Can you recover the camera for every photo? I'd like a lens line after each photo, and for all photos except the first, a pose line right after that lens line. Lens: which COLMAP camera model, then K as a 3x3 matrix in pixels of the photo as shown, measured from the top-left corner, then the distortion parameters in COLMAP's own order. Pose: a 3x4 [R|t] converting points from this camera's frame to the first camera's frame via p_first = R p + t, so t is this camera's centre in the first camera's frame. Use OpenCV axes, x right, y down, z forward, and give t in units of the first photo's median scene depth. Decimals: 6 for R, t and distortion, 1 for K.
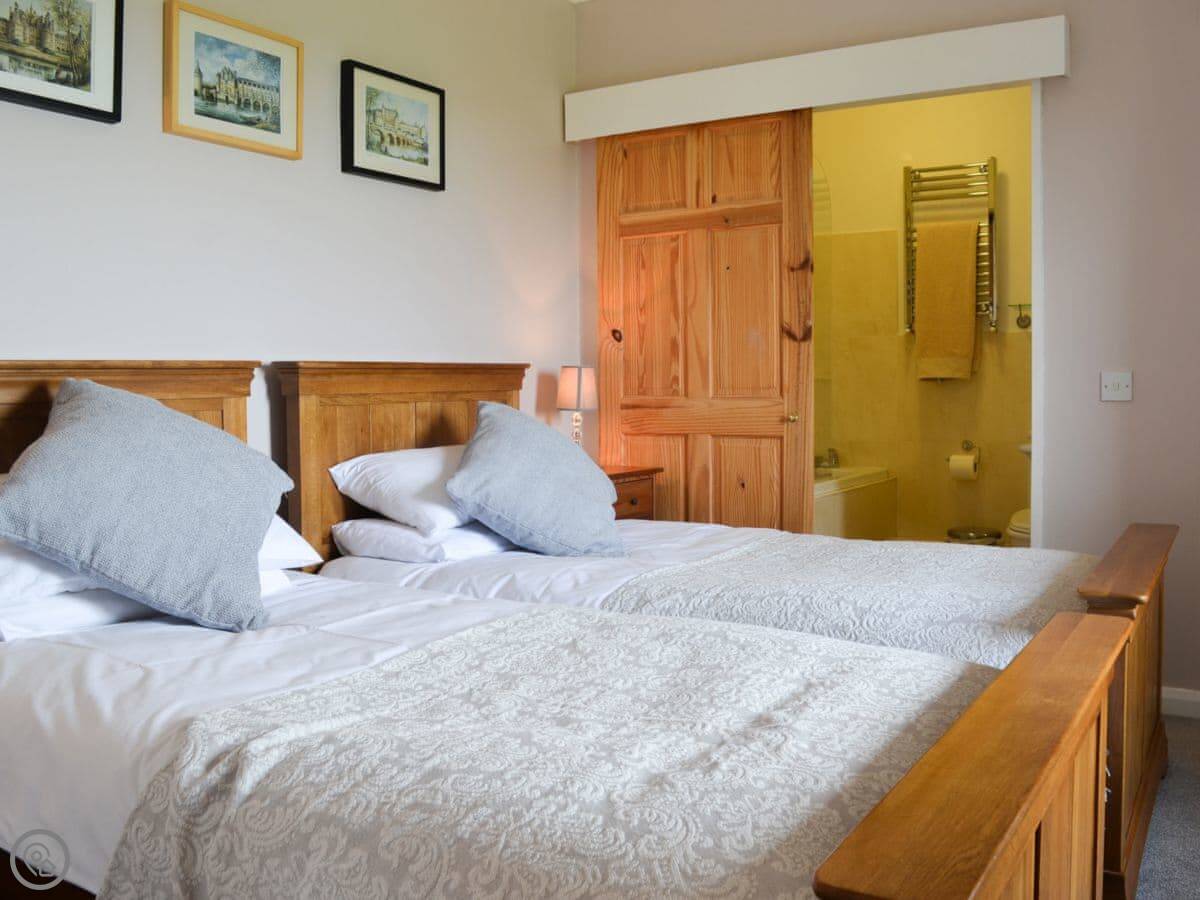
lens RADIAL K [[1089.5, 0, 597.5], [0, 1089.5, 438.2], [0, 0, 1]] dist [-0.096338, 0.000000]
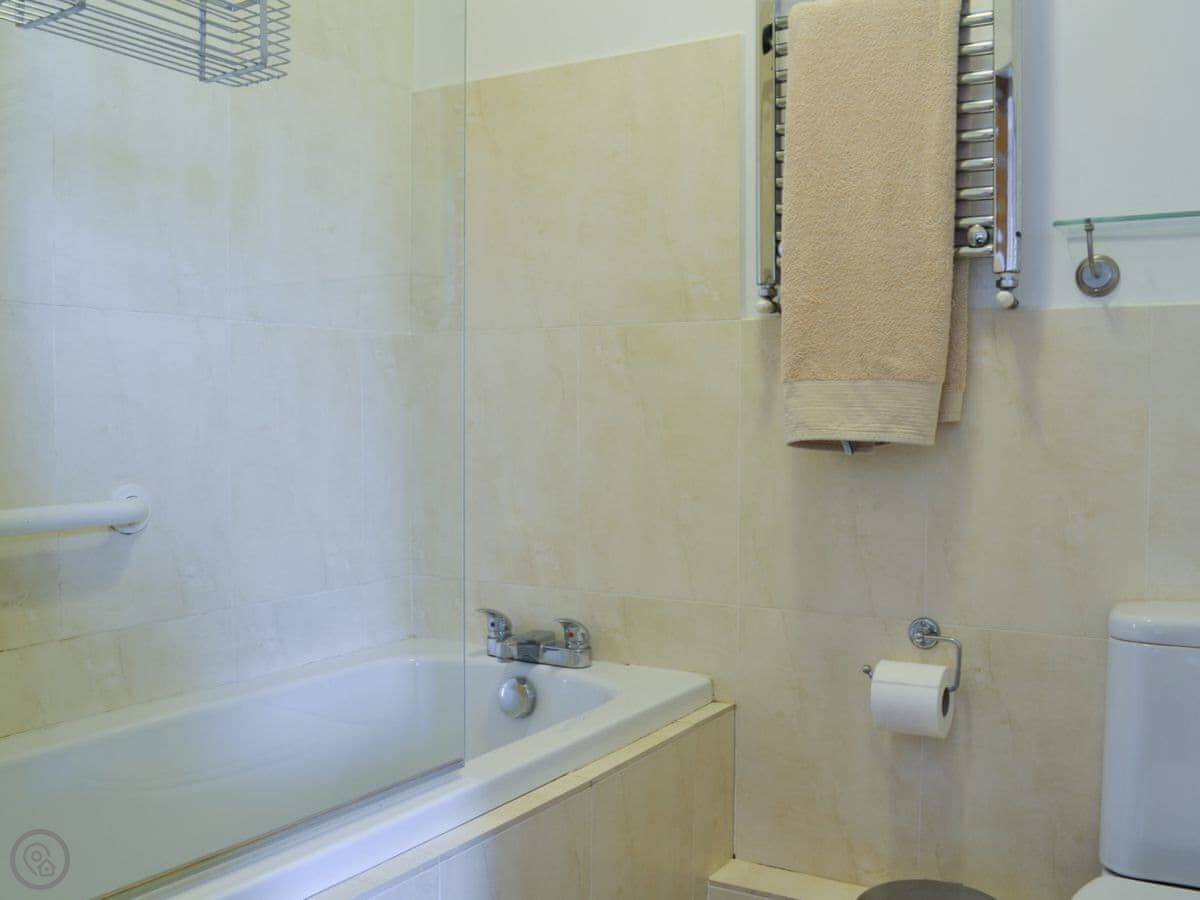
lens RADIAL K [[1089.5, 0, 596.9], [0, 1089.5, 458.9], [0, 0, 1]] dist [-0.096338, 0.000000]
pose [[0.999732, 0.021549, -0.008422, 0.241037], [-0.021650, 0.999693, -0.012087, -0.044299], [0.008159, 0.012266, 0.999891, 0.654934]]
